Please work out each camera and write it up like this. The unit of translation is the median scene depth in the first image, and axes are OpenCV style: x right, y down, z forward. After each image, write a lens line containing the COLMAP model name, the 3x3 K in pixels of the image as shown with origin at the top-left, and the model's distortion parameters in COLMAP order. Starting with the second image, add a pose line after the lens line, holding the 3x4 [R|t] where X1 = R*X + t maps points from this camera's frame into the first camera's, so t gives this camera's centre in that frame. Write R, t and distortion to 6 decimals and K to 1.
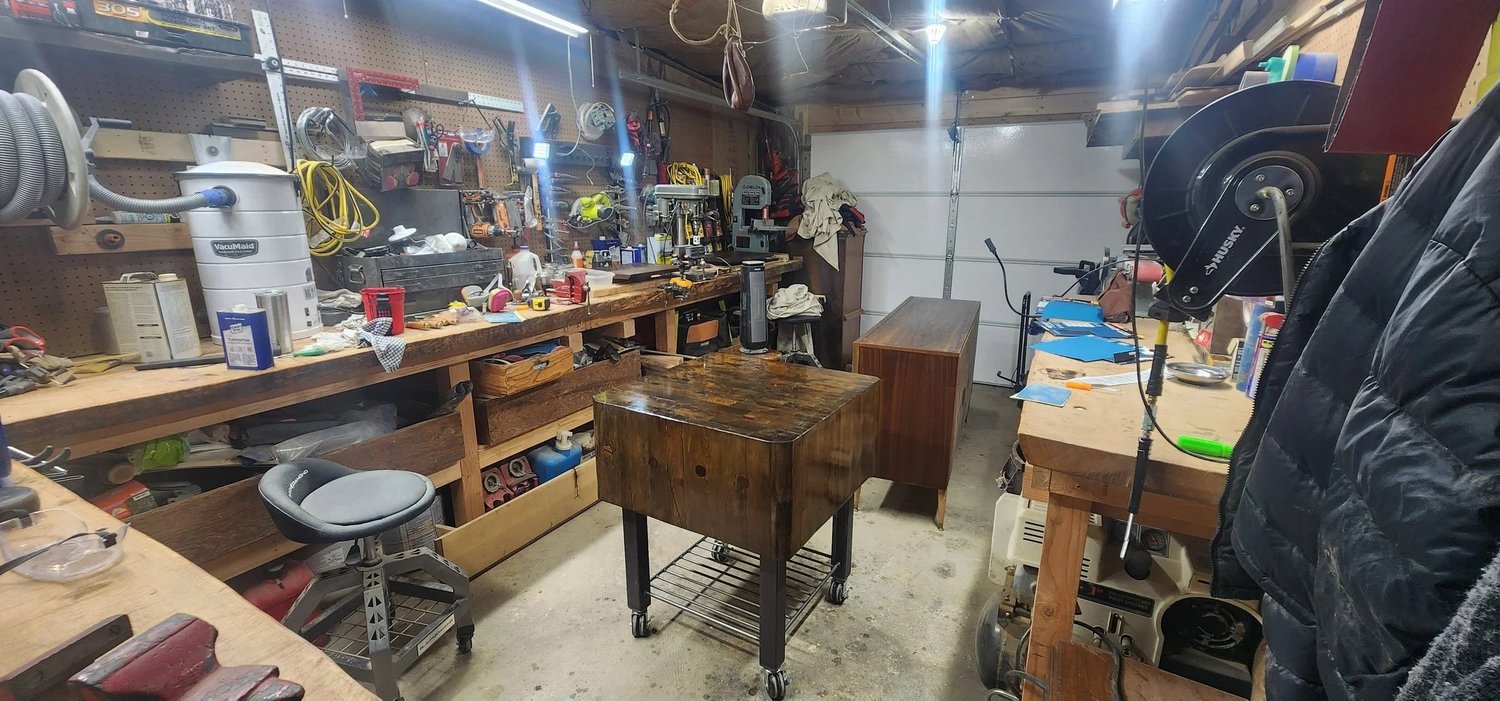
lens RADIAL K [[619.7, 0, 747.1], [0, 619.7, 350.0], [0, 0, 1]] dist [-0.006268, 0.002403]
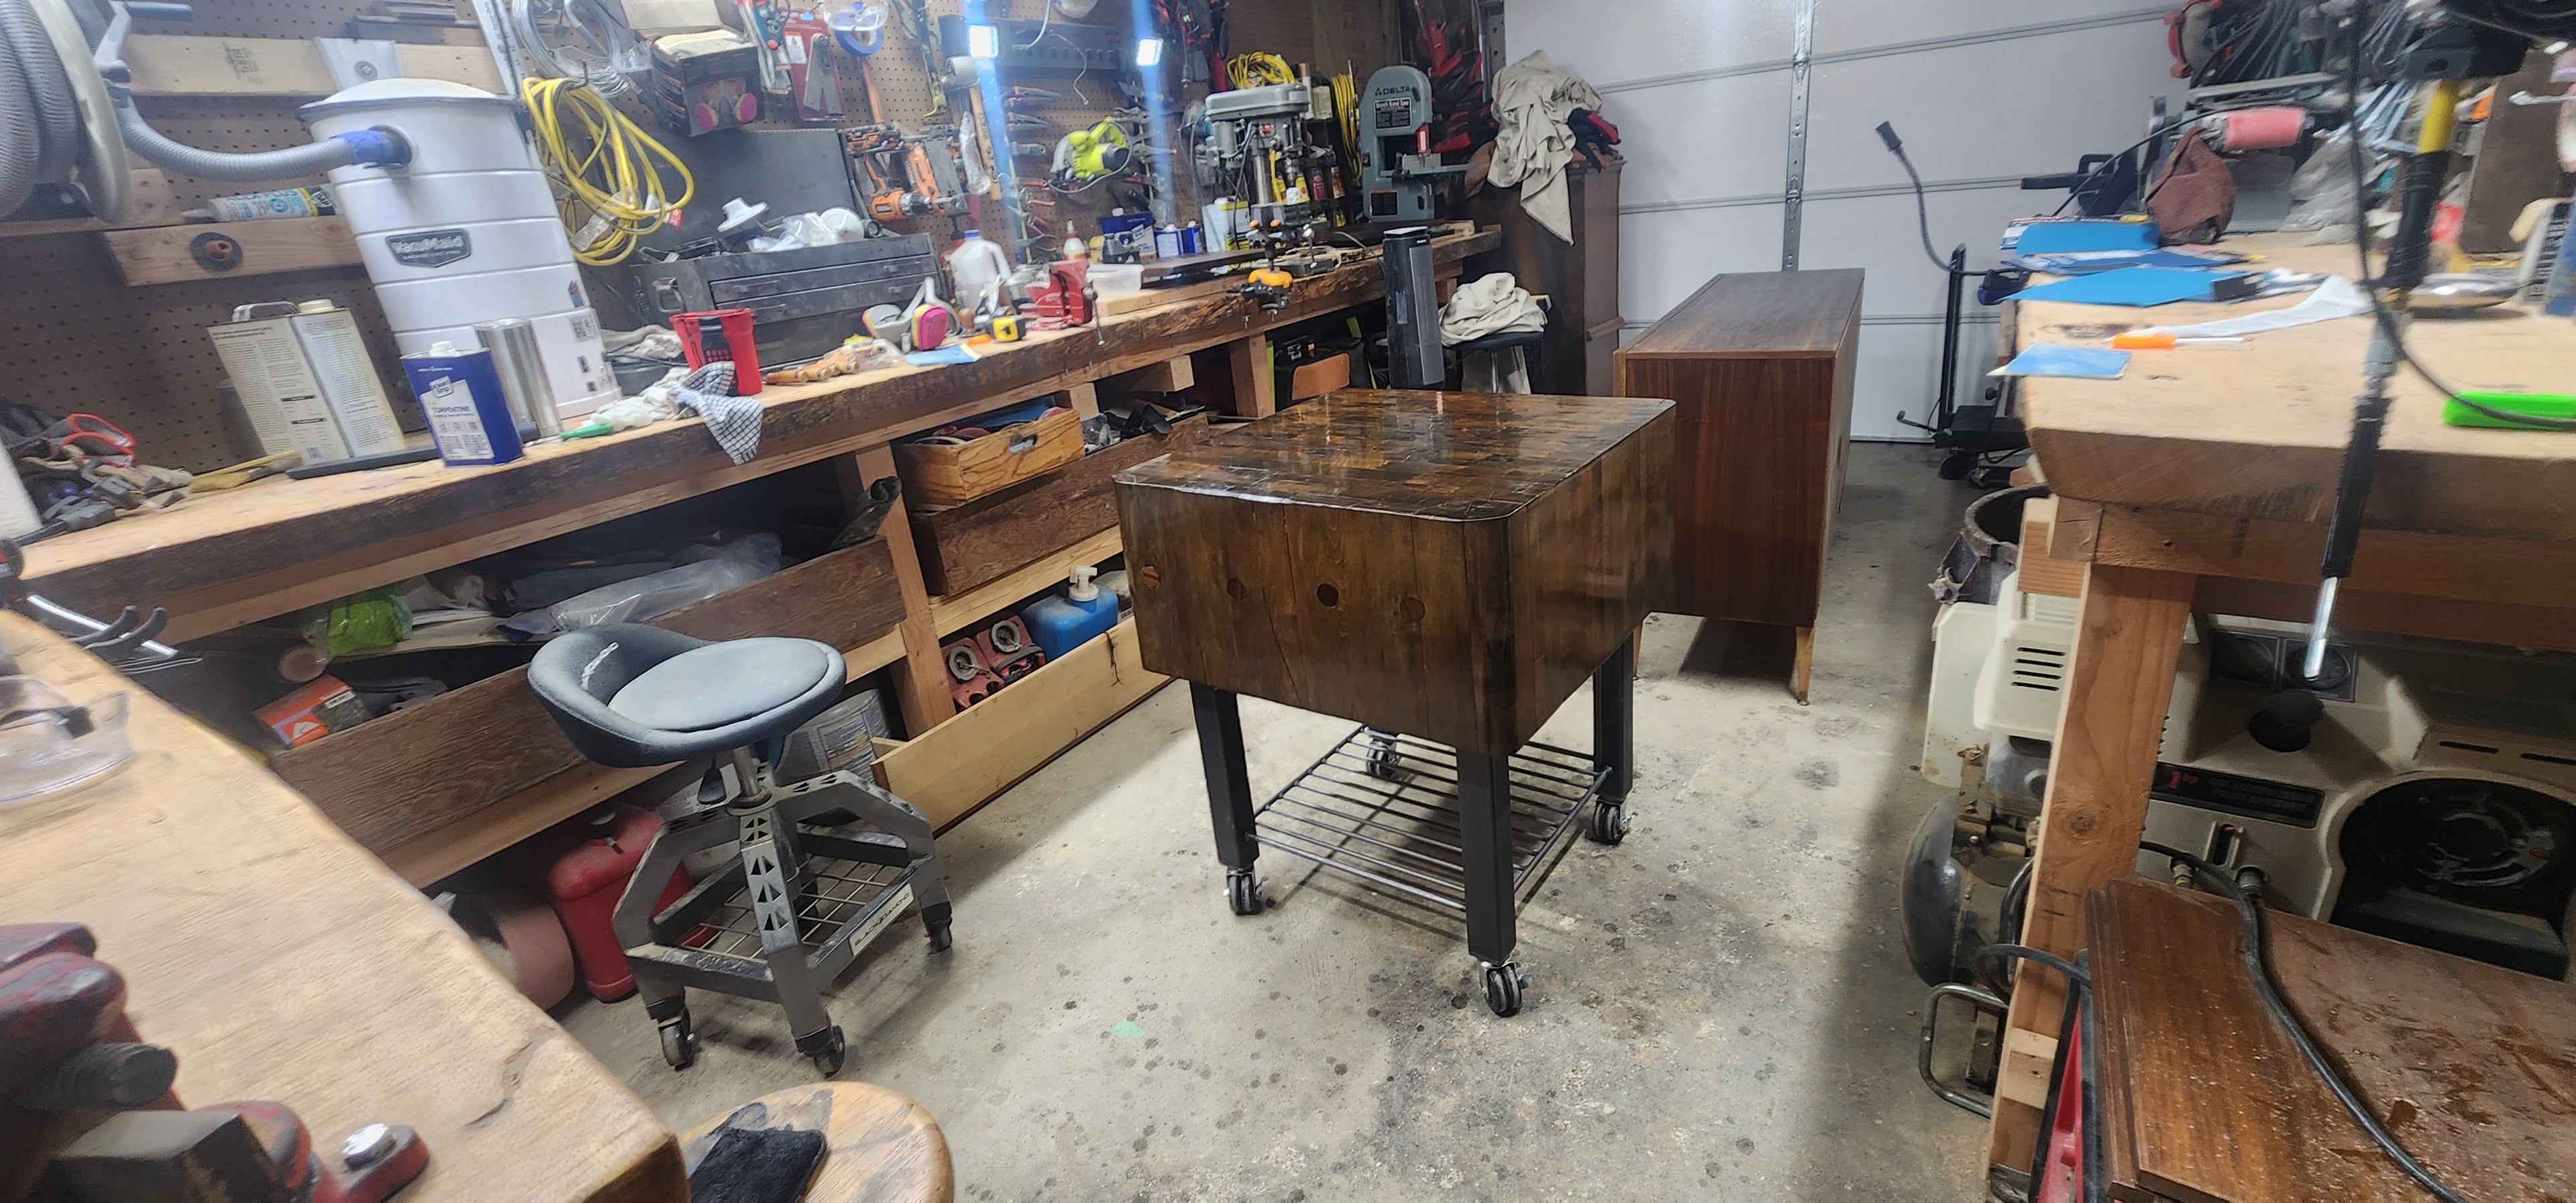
lens RADIAL K [[1064.4, 0, 1289.2], [0, 1064.4, 598.8], [0, 0, 1]] dist [-0.006268, 0.002403]
pose [[0.989896, -0.071056, -0.122709, 0.001083], [0.086786, 0.987968, 0.128010, 0.074195], [0.112137, -0.137366, 0.984152, 0.121347]]
